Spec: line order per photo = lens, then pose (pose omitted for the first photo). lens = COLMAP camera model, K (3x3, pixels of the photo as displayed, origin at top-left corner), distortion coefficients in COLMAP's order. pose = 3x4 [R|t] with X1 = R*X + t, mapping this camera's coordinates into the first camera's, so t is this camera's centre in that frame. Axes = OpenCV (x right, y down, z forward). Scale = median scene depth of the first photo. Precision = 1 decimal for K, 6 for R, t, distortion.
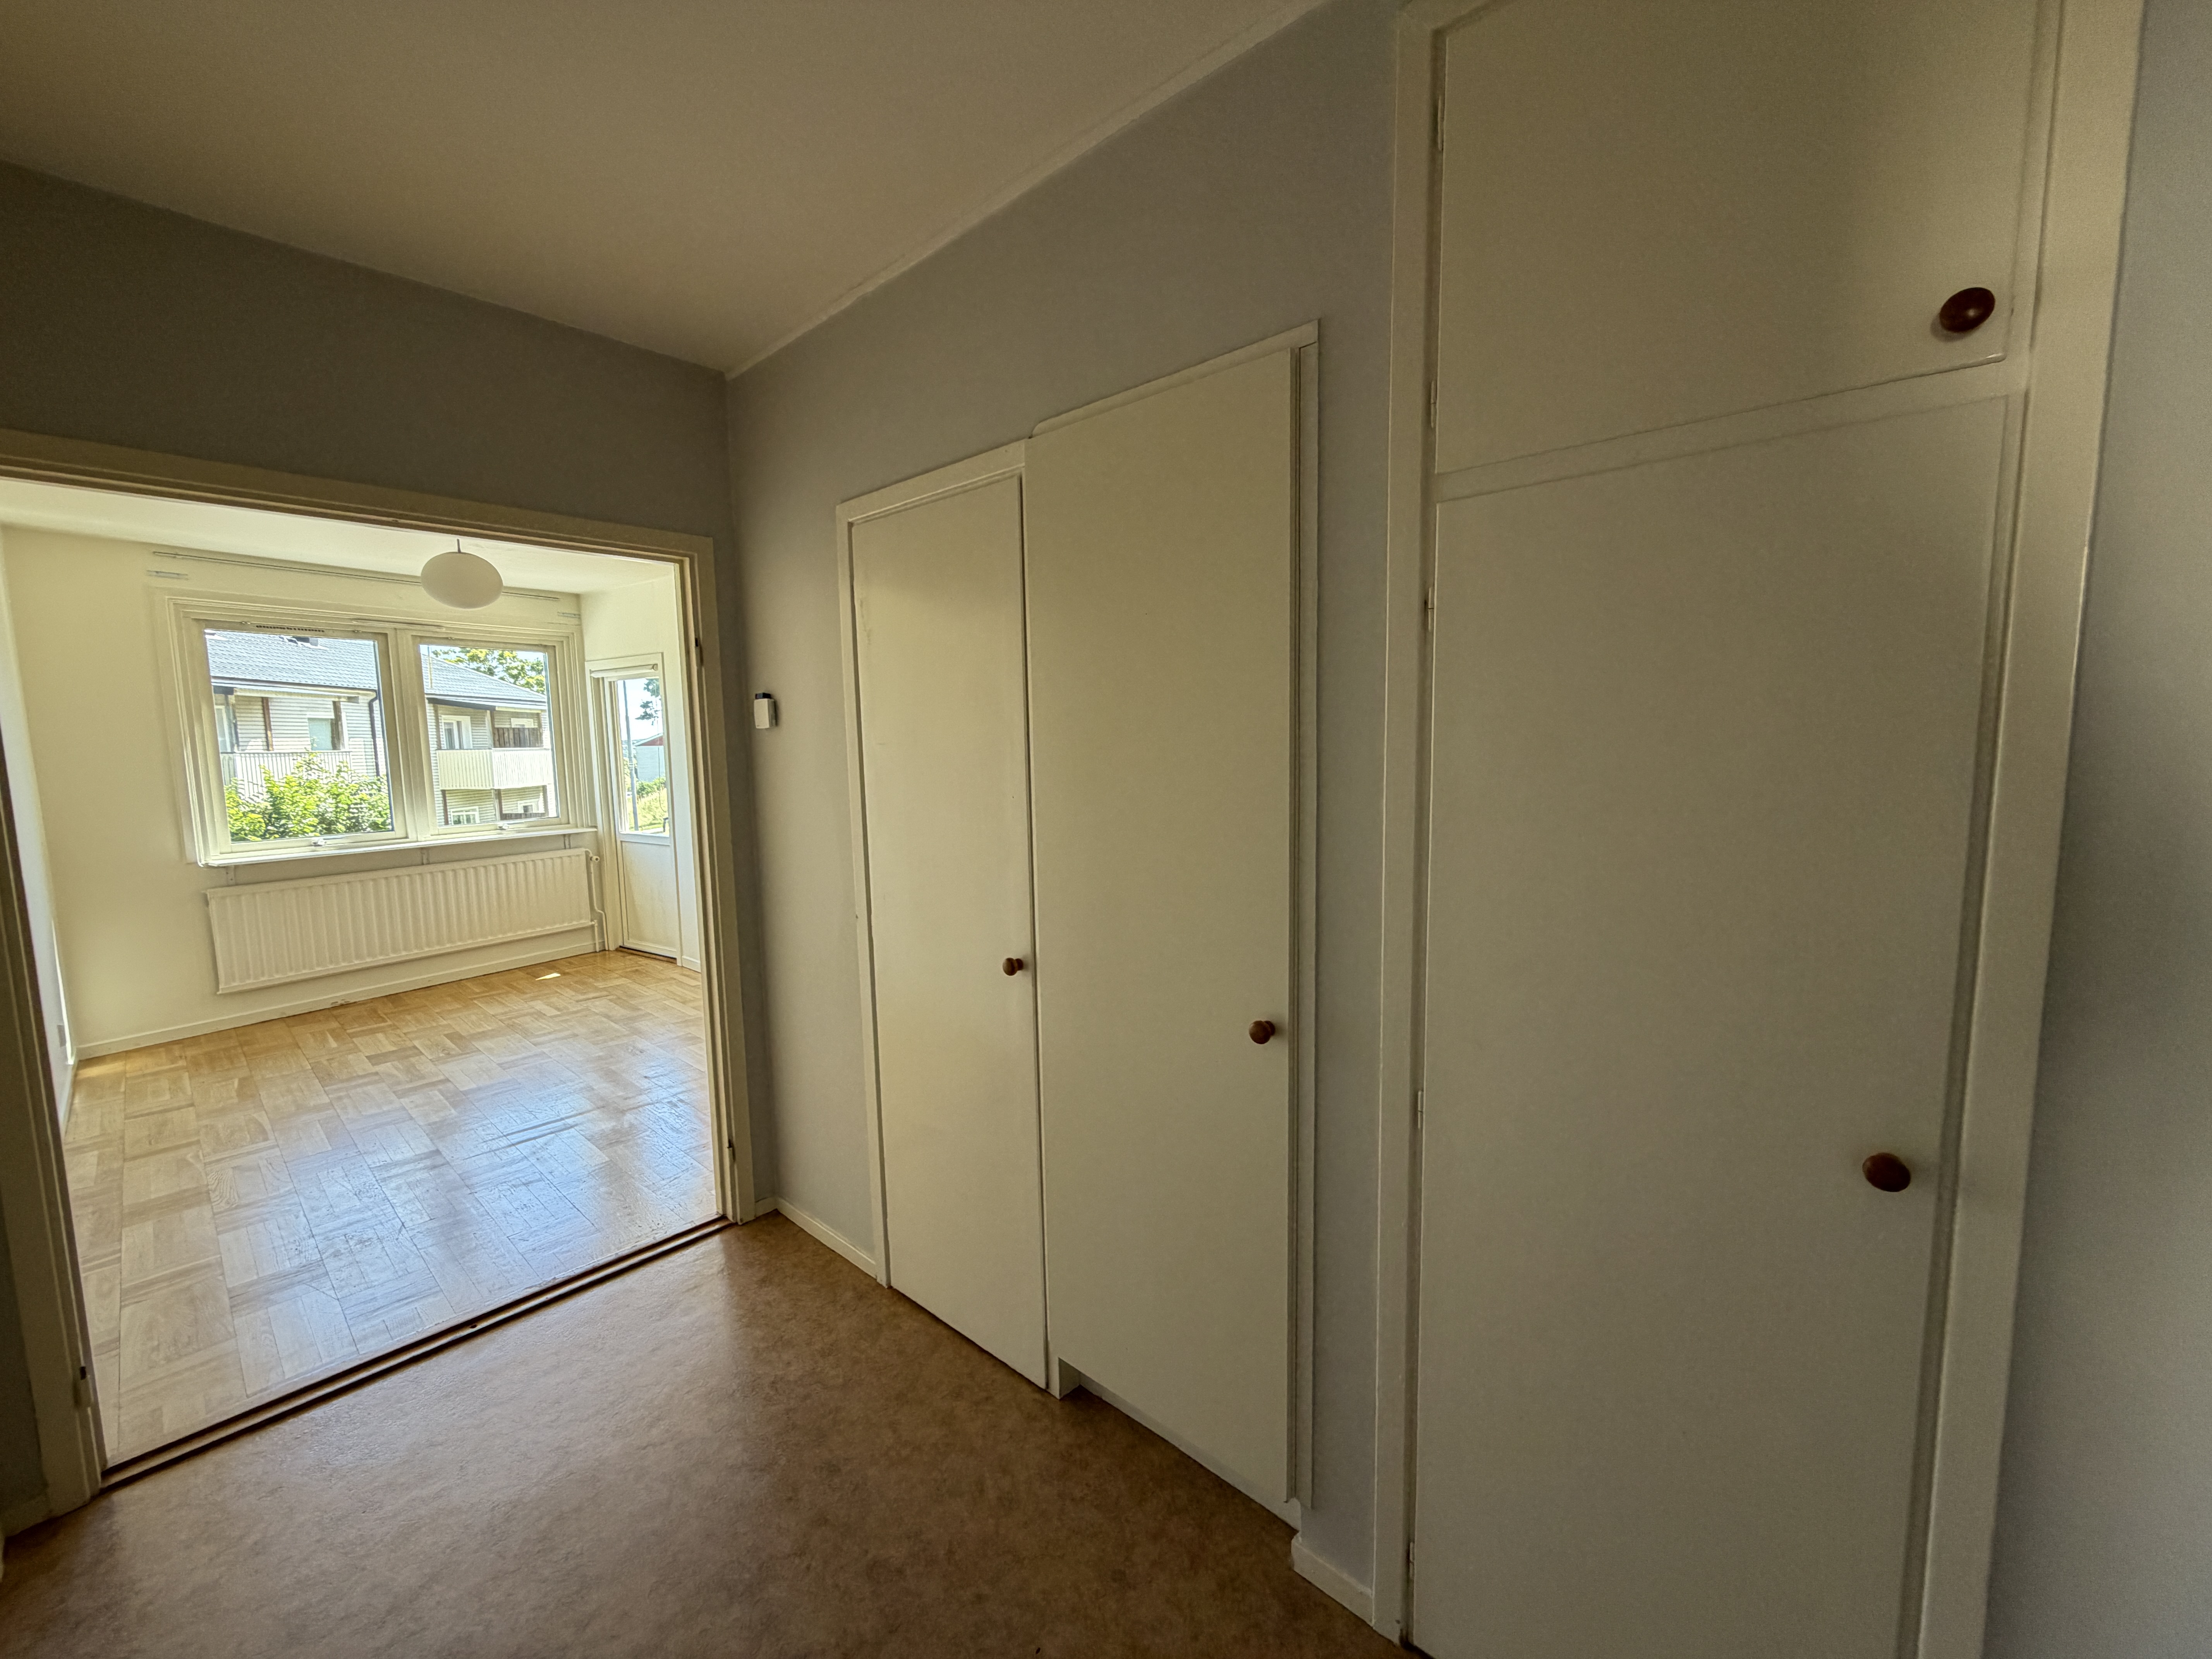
lens RADIAL K [[879.4, 0, 1098.7], [0, 879.4, 830.3], [0, 0, 1]] dist [0.000176, 0.000006]
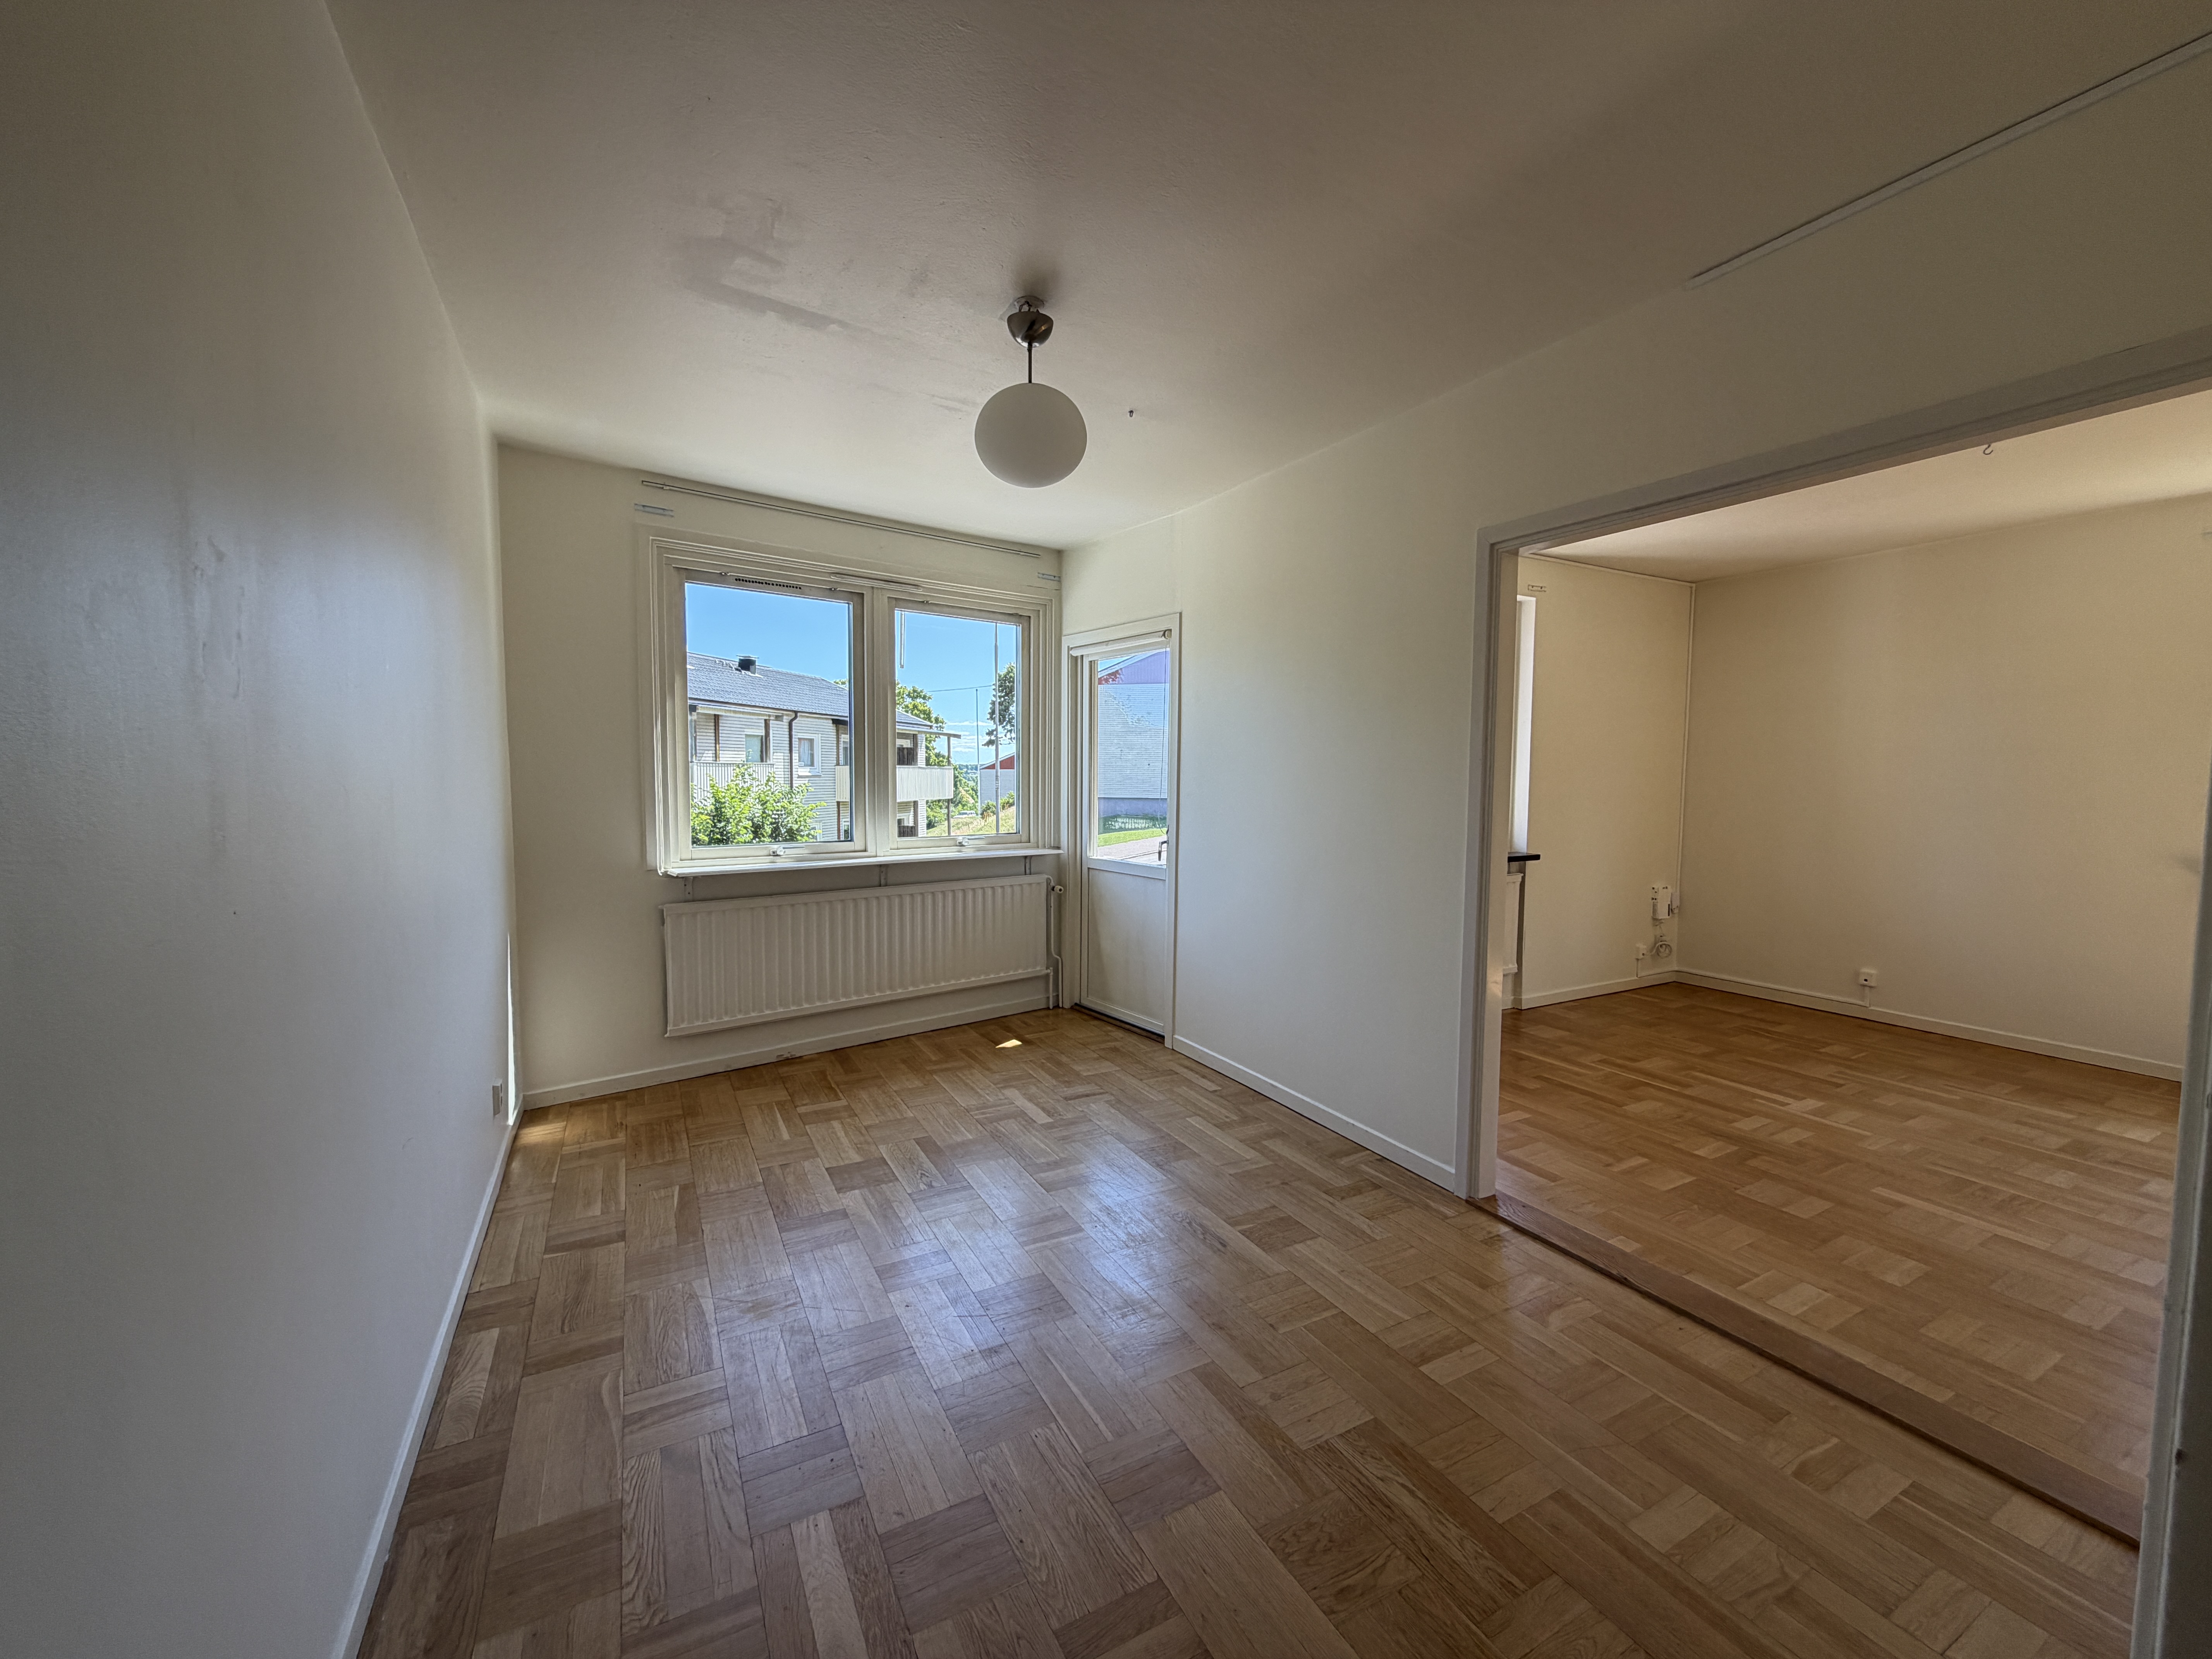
lens RADIAL K [[879.4, 0, 1098.7], [0, 879.4, 830.3], [0, 0, 1]] dist [0.000176, 0.000006]
pose [[0.941939, 0.046818, -0.332504, -0.350432], [-0.058581, 0.997958, -0.025437, -0.002183], [0.330634, 0.043439, 0.942759, 0.345761]]
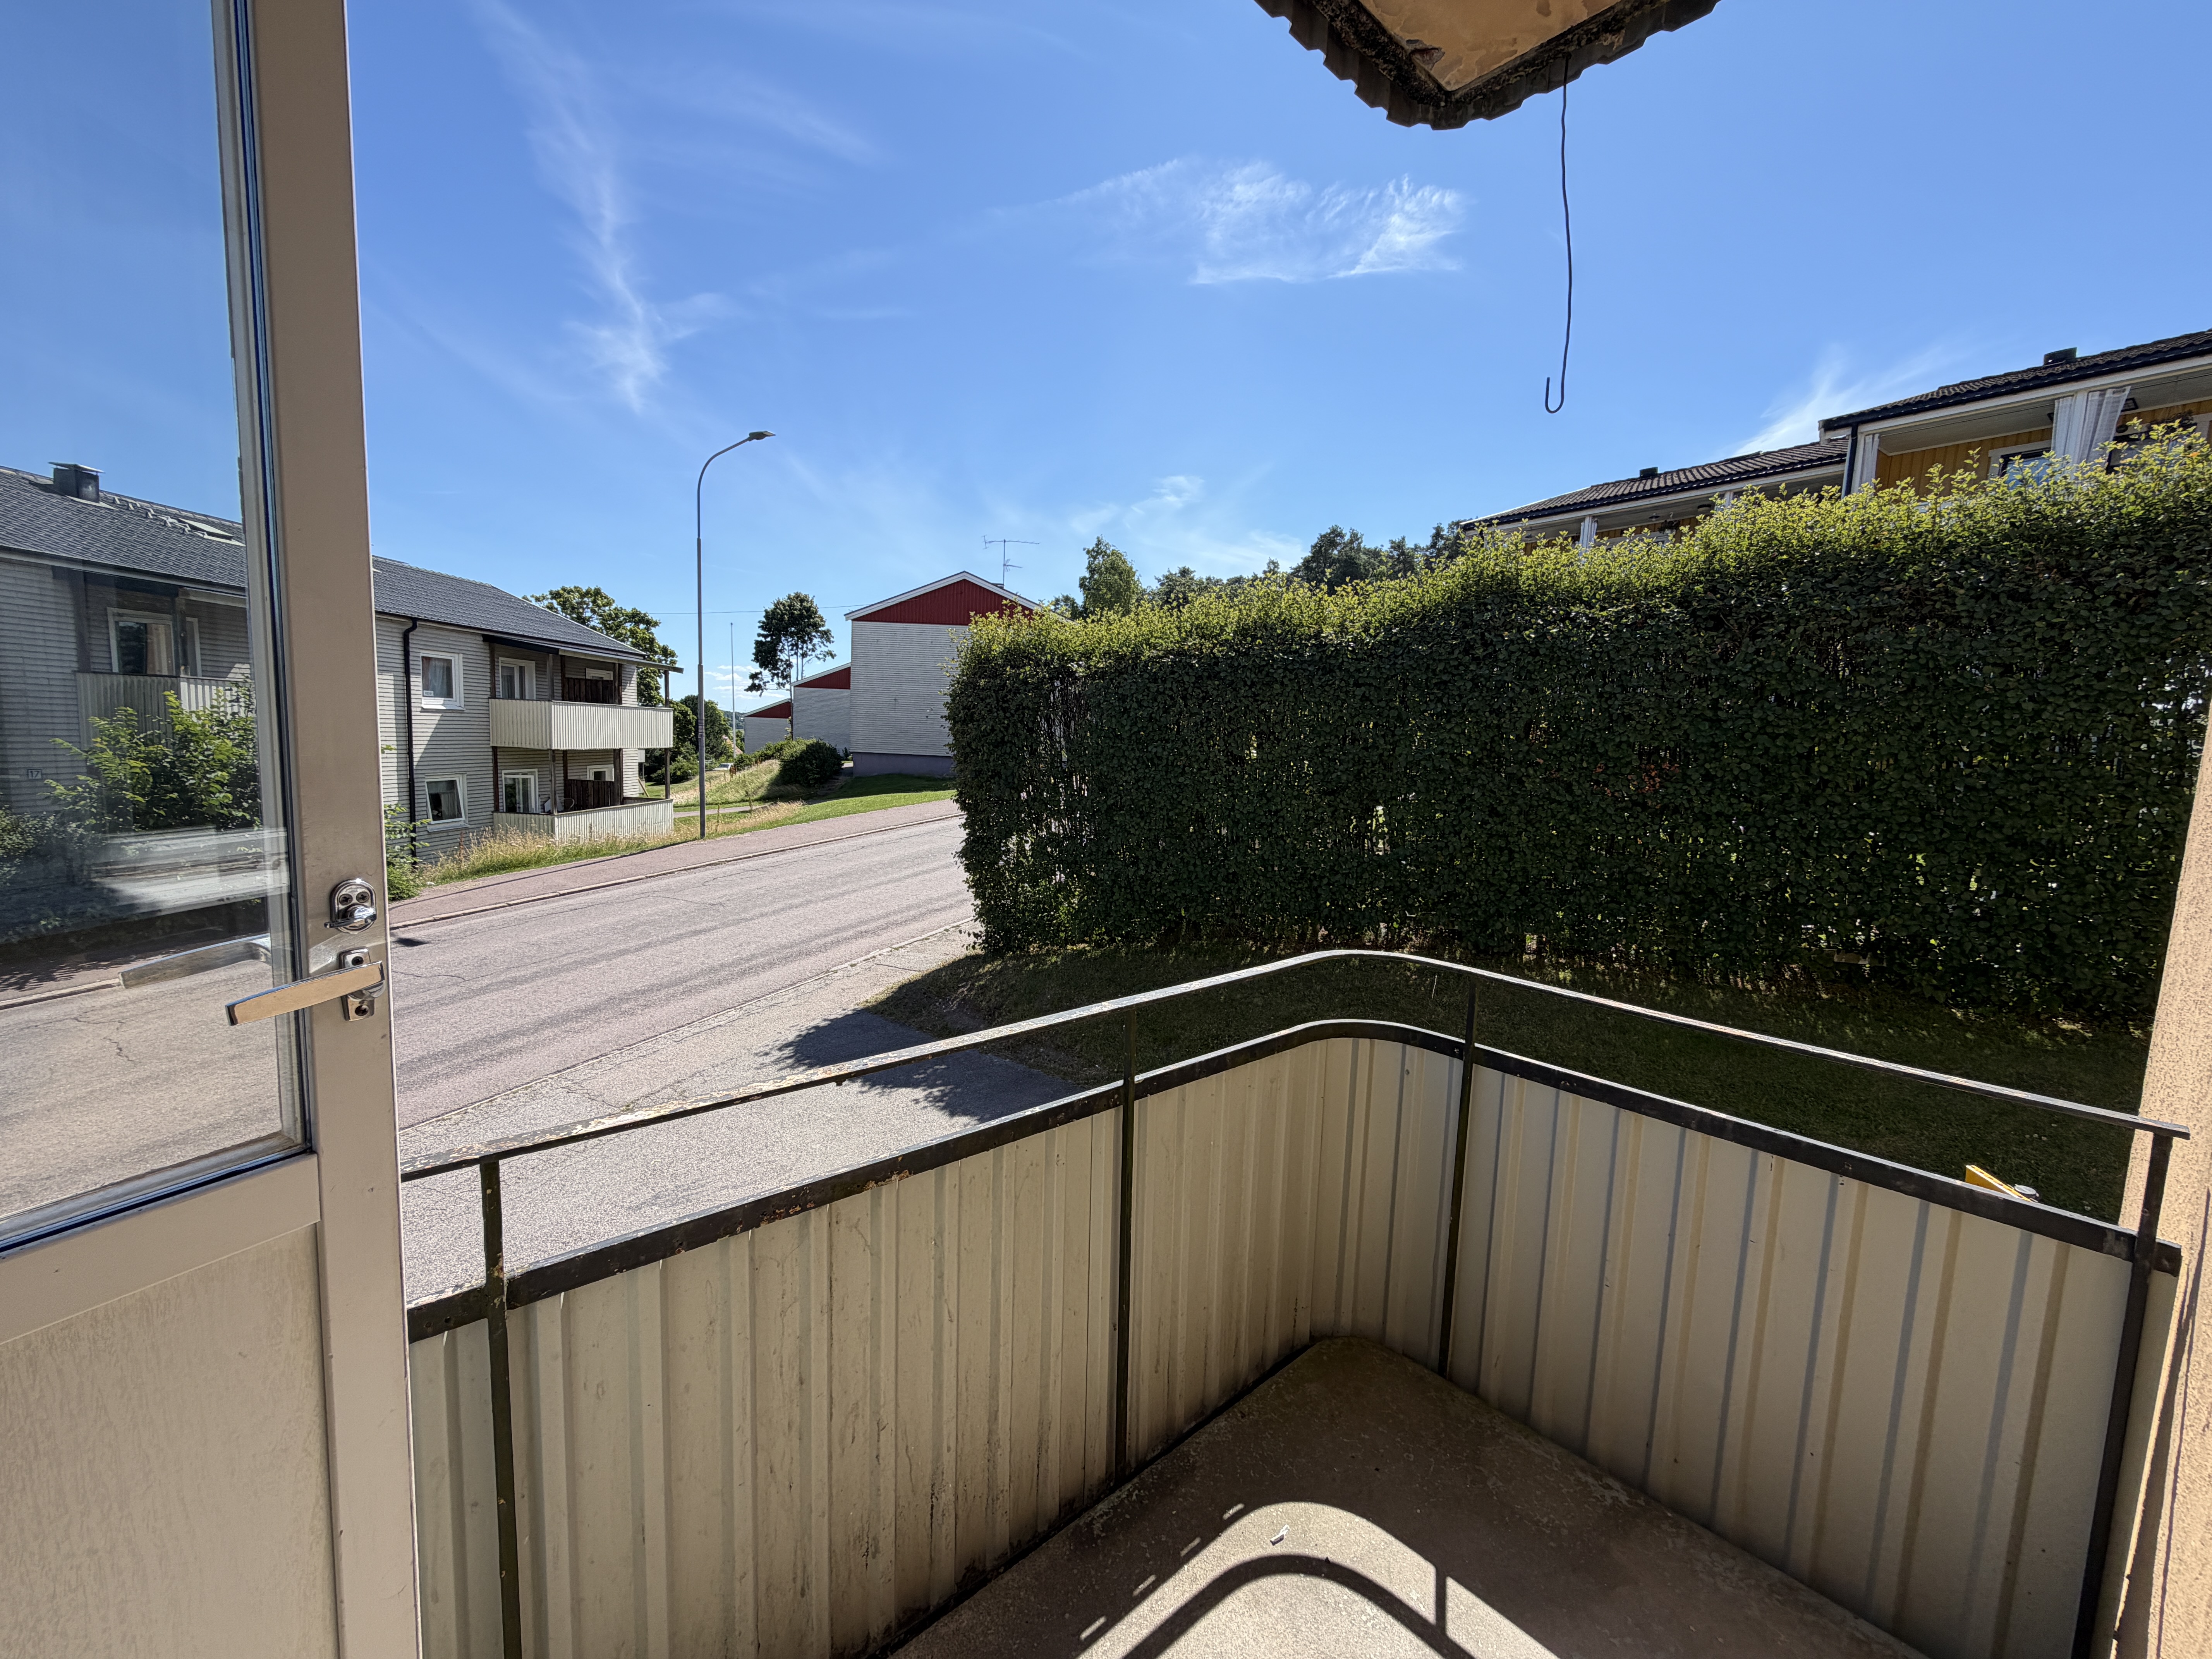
lens RADIAL K [[879.4, 0, 1098.7], [0, 879.4, 830.3], [0, 0, 1]] dist [0.000176, 0.000006]
pose [[0.991975, 0.074065, -0.102472, -0.481221], [-0.073909, 0.997251, 0.005323, -0.076760], [0.102585, 0.002294, 0.994722, 1.276498]]
